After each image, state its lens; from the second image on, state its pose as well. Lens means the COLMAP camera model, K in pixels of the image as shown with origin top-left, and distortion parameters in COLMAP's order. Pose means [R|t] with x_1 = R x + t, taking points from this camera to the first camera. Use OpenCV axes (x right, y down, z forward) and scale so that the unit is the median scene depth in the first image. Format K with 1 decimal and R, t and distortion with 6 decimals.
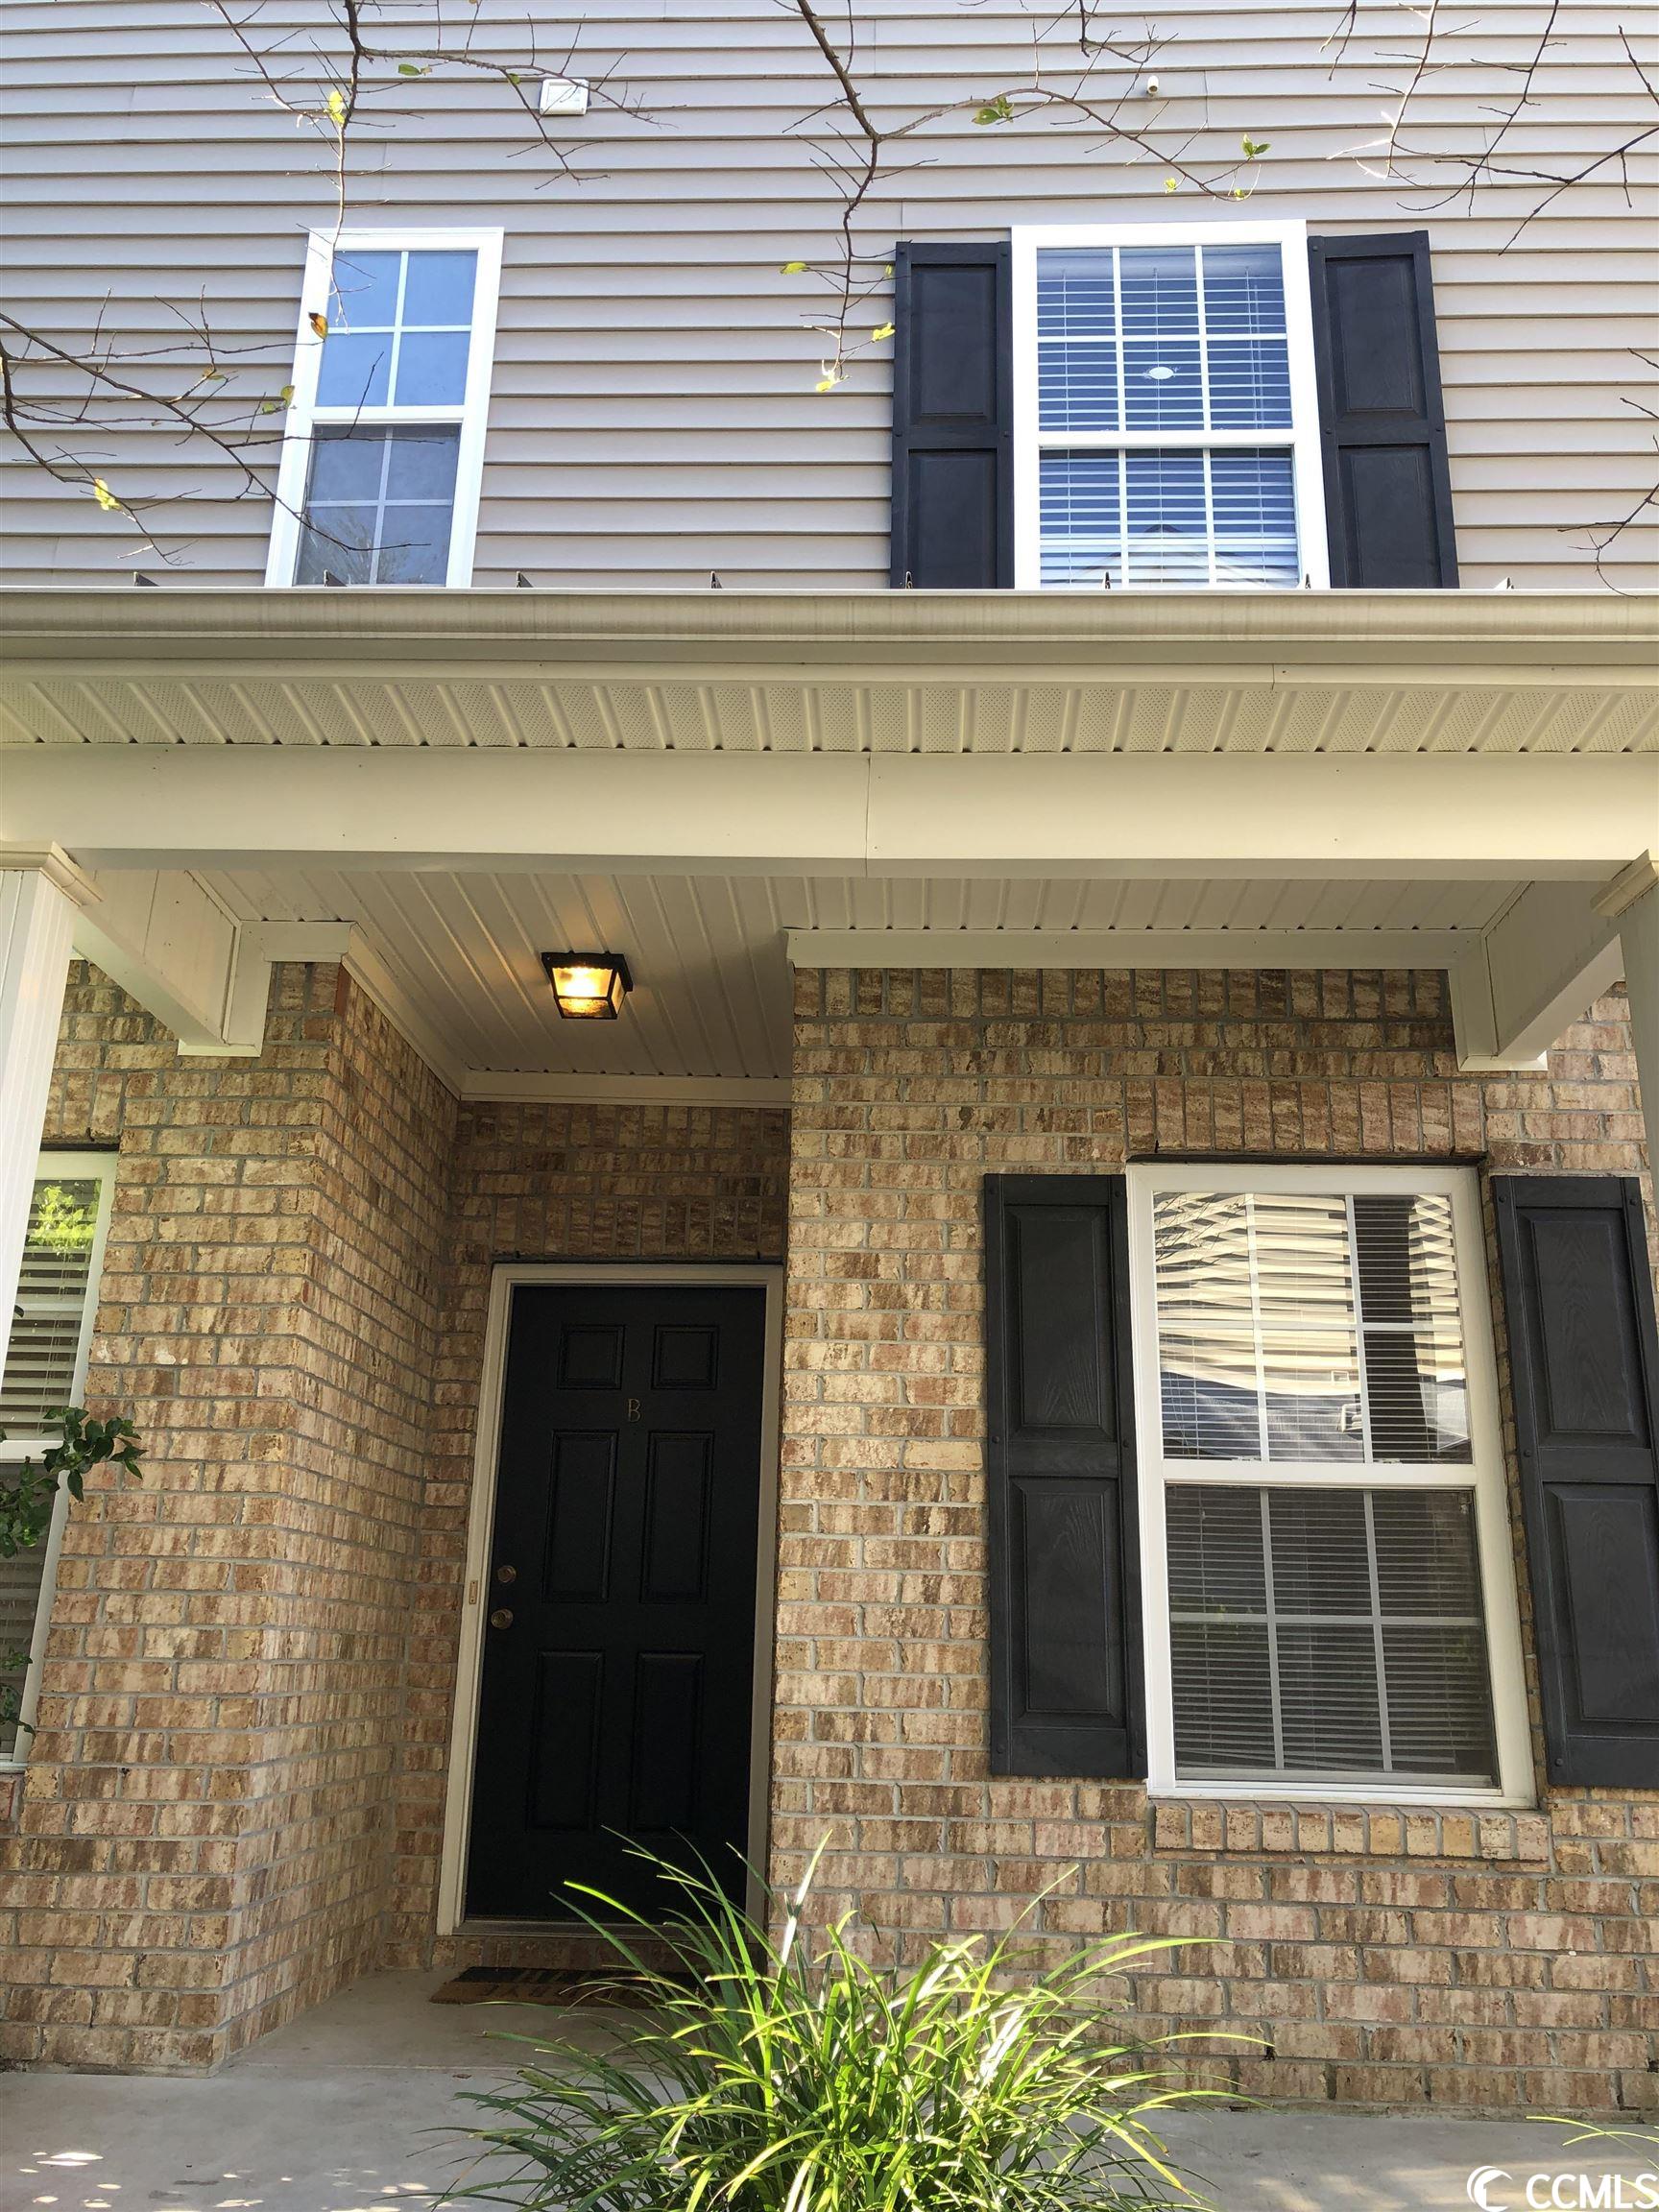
lens RADIAL K [[1817.4, 0, 845.3], [0, 1817.4, 1086.7], [0, 0, 1]] dist [0.054602, -0.051034]
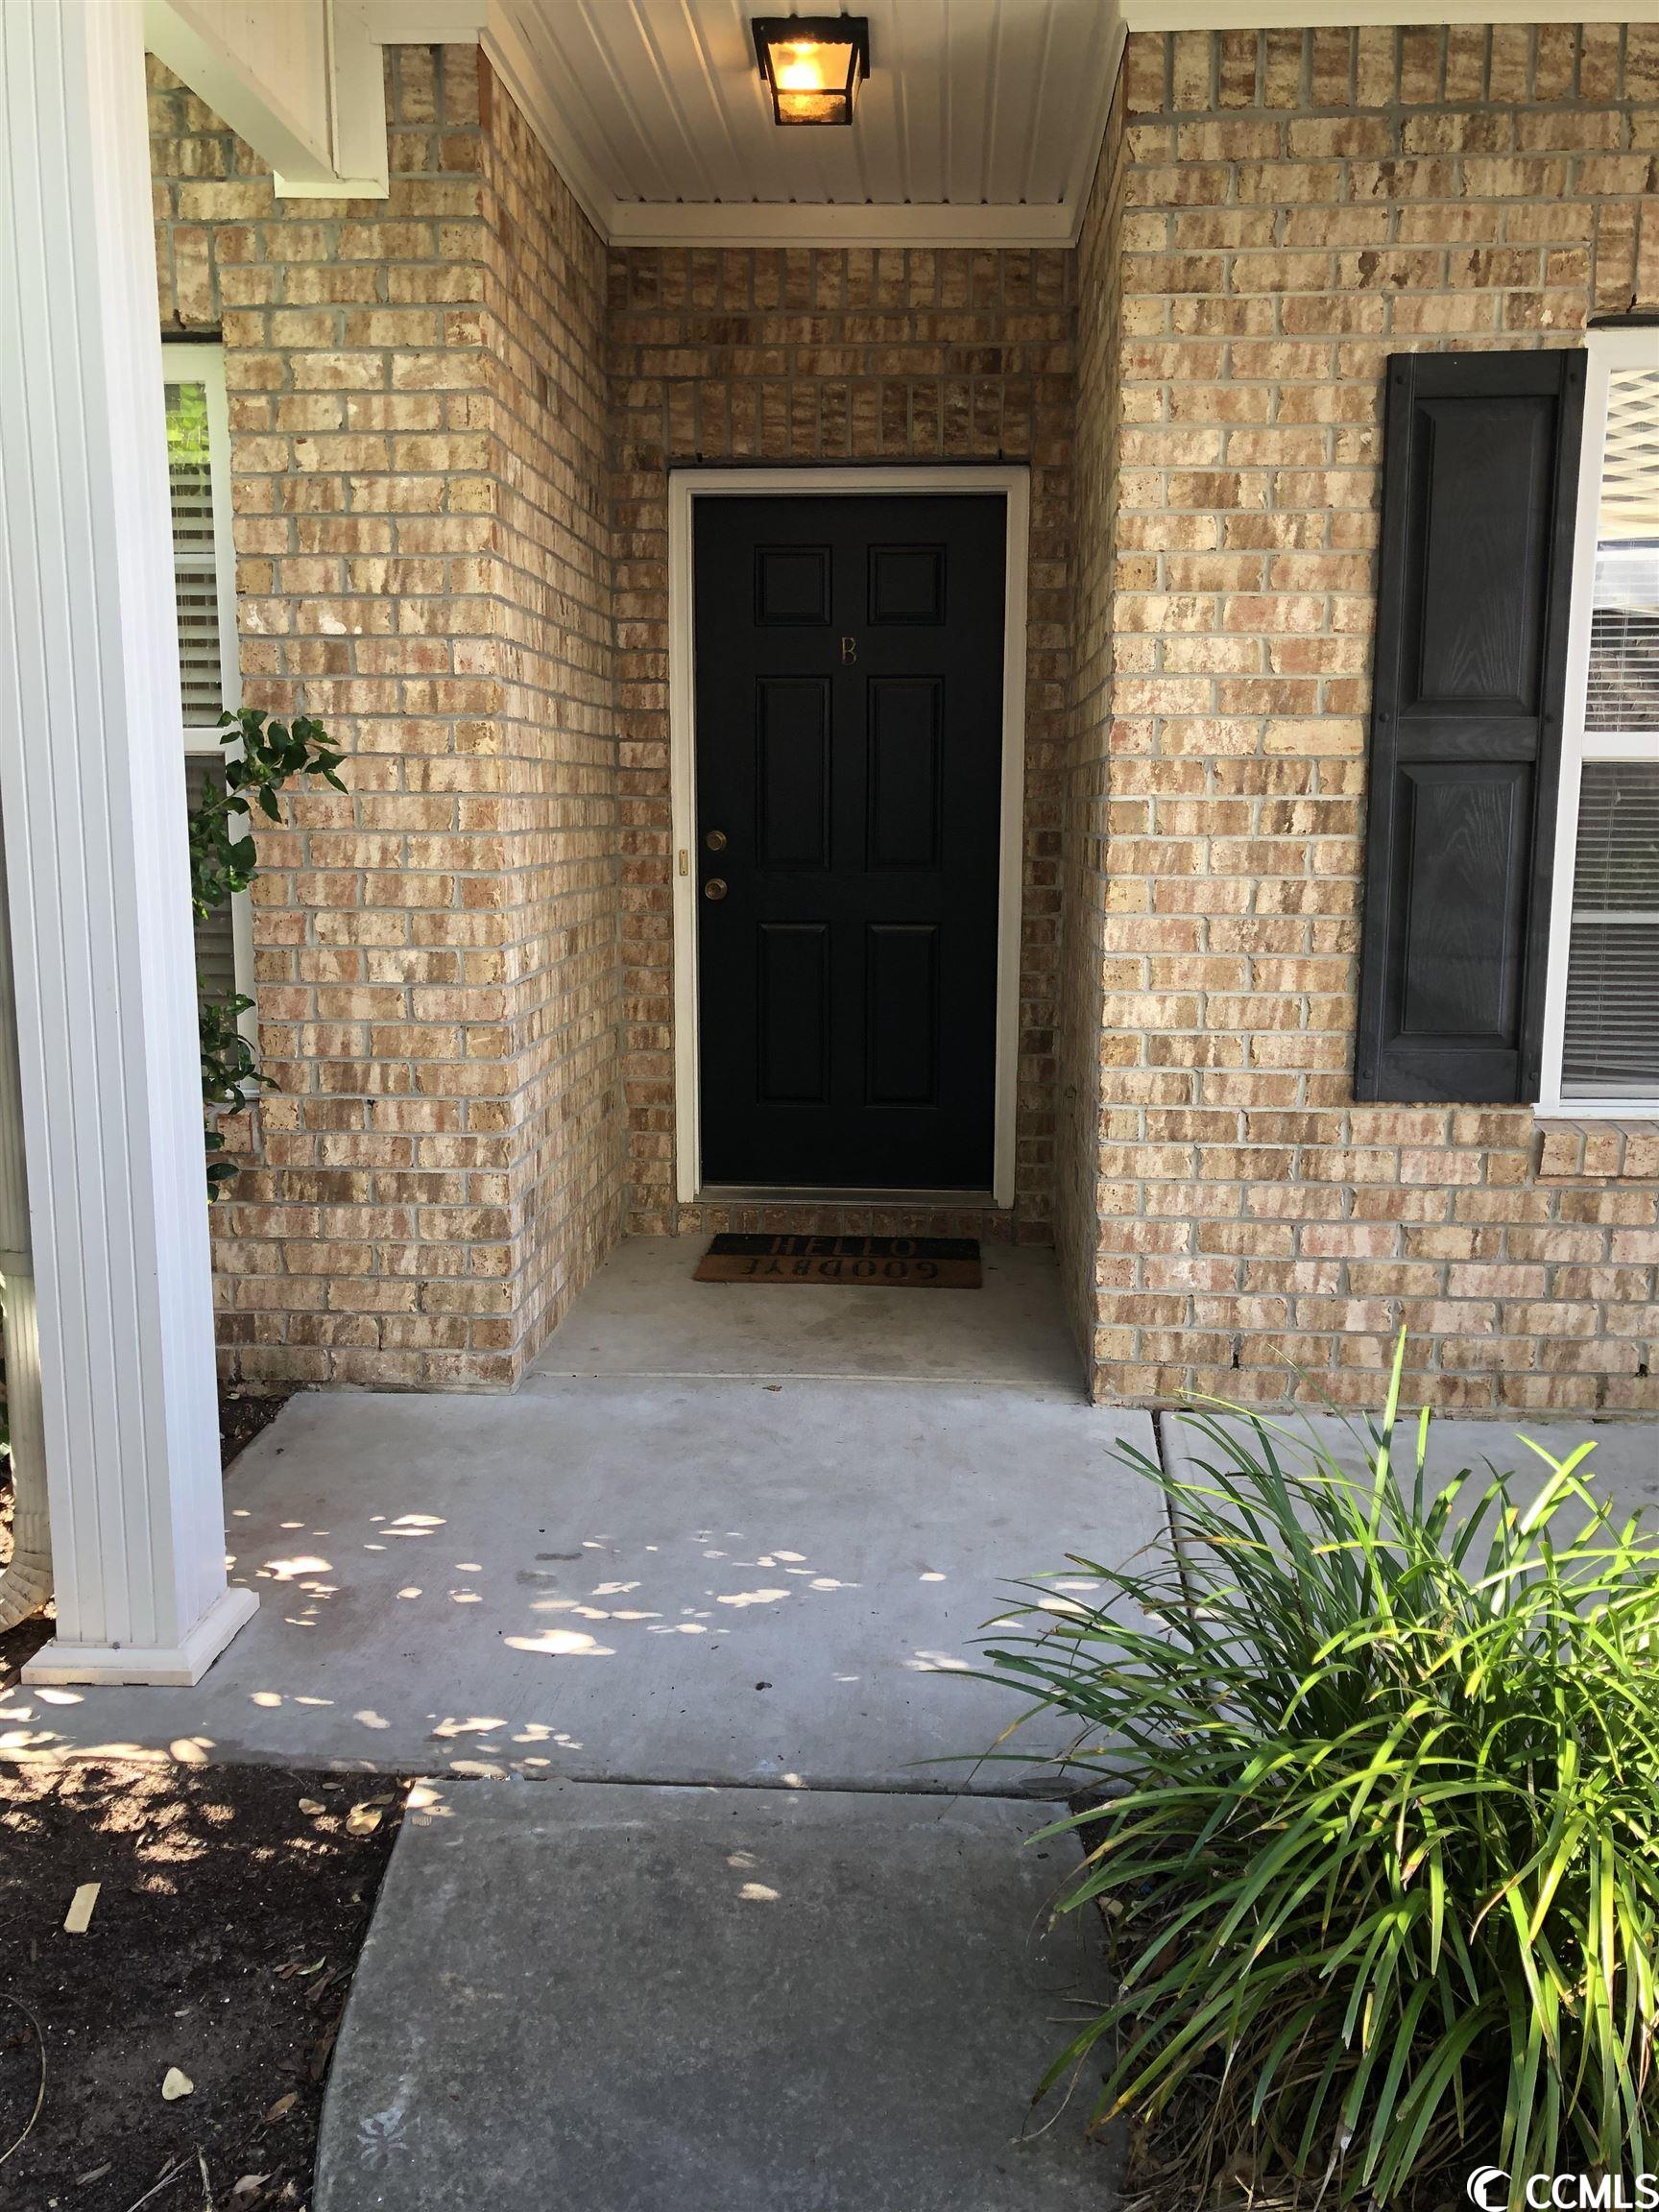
lens RADIAL K [[1817.4, 0, 852.3], [0, 1817.4, 1095.6], [0, 0, 1]] dist [0.054602, -0.051034]
pose [[0.999619, -0.012638, -0.024536, -0.127495], [0.022236, 0.895393, 0.444721, -0.018476], [0.016349, -0.445097, 0.895333, 0.197832]]
